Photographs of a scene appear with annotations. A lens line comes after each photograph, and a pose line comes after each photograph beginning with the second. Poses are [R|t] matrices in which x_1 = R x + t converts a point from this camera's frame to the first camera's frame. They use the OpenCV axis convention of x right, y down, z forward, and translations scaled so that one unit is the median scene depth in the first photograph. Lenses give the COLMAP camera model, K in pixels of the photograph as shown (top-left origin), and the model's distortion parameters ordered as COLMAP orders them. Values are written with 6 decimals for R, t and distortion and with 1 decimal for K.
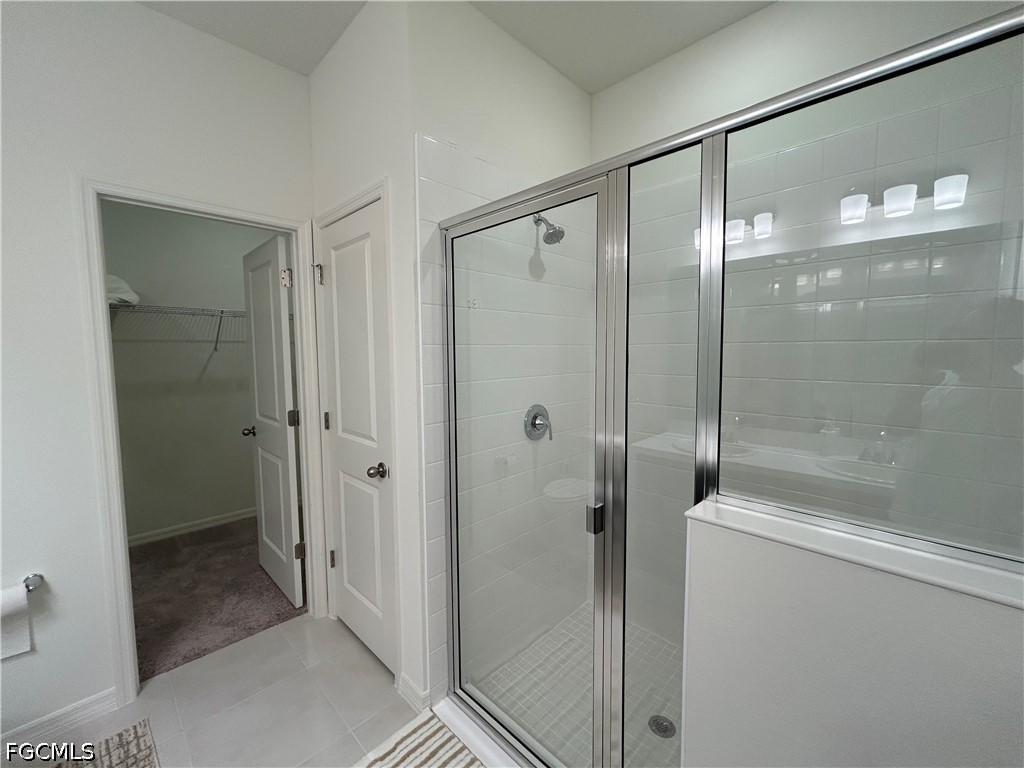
lens RADIAL K [[416.5, 0, 508.8], [0, 416.5, 381.5], [0, 0, 1]] dist [-0.004509, 0.002090]
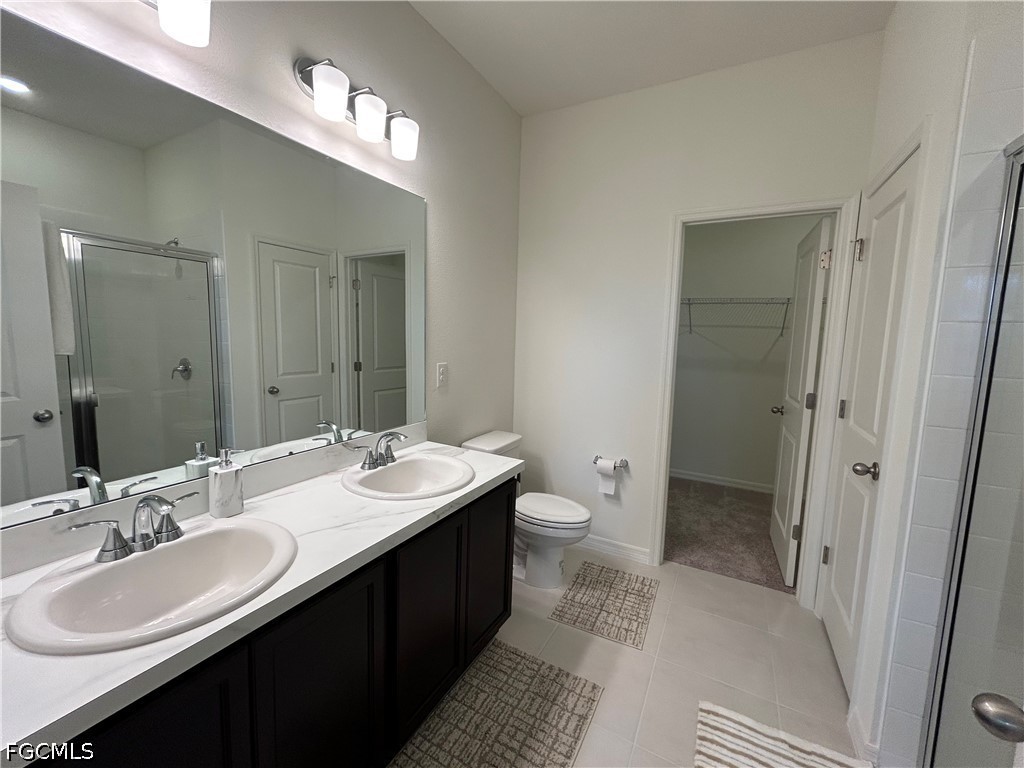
lens RADIAL K [[416.5, 0, 509.9], [0, 416.5, 383.7], [0, 0, 1]] dist [-0.004509, 0.002090]
pose [[0.282468, 0.126178, -0.950942, 0.230183], [-0.103161, 0.989558, 0.100659, 0.021543], [0.953714, 0.069667, 0.292535, 0.014405]]
